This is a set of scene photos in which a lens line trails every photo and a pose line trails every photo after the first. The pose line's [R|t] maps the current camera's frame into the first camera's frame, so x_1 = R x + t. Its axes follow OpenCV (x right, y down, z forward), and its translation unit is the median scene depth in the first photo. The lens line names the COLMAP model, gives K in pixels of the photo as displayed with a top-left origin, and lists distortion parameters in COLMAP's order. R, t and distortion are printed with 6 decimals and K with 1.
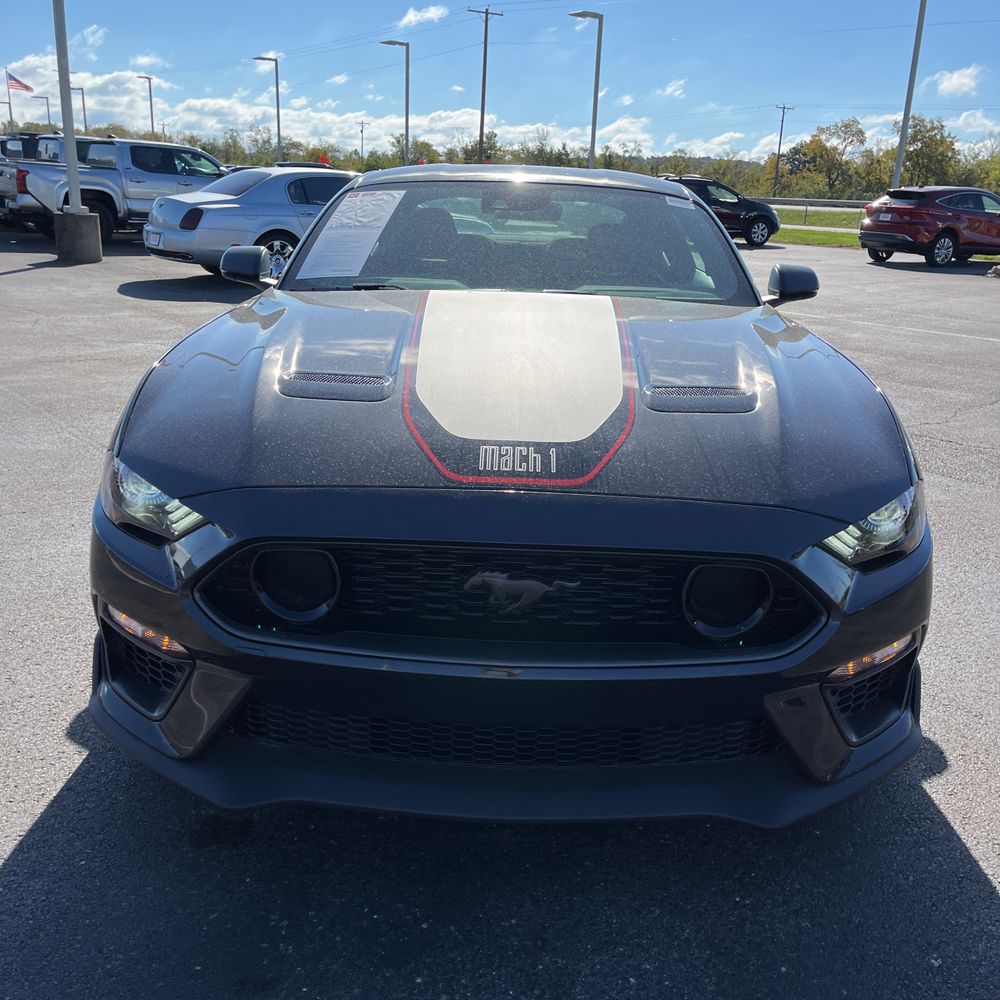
lens RADIAL K [[1007.4, 0, 499.6], [0, 1007.4, 439.7], [0, 0, 1]] dist [0.070748, -0.091312]
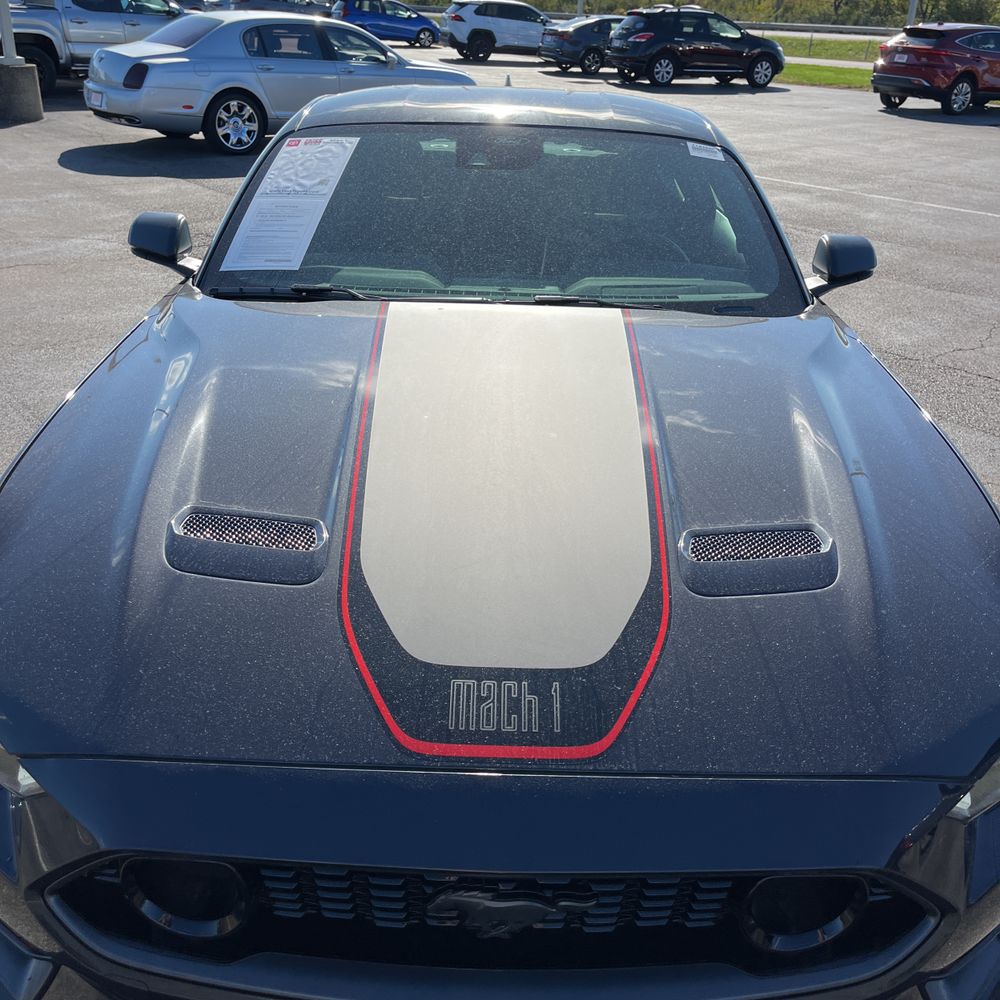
lens RADIAL K [[950.8, 0, 501.7], [0, 950.8, 390.8], [0, 0, 1]] dist [0.110994, -0.173939]
pose [[0.999829, -0.010368, 0.015323, 0.002548], [0.007629, 0.985575, 0.169070, -0.096887], [-0.016855, -0.168924, 0.985485, 0.124244]]
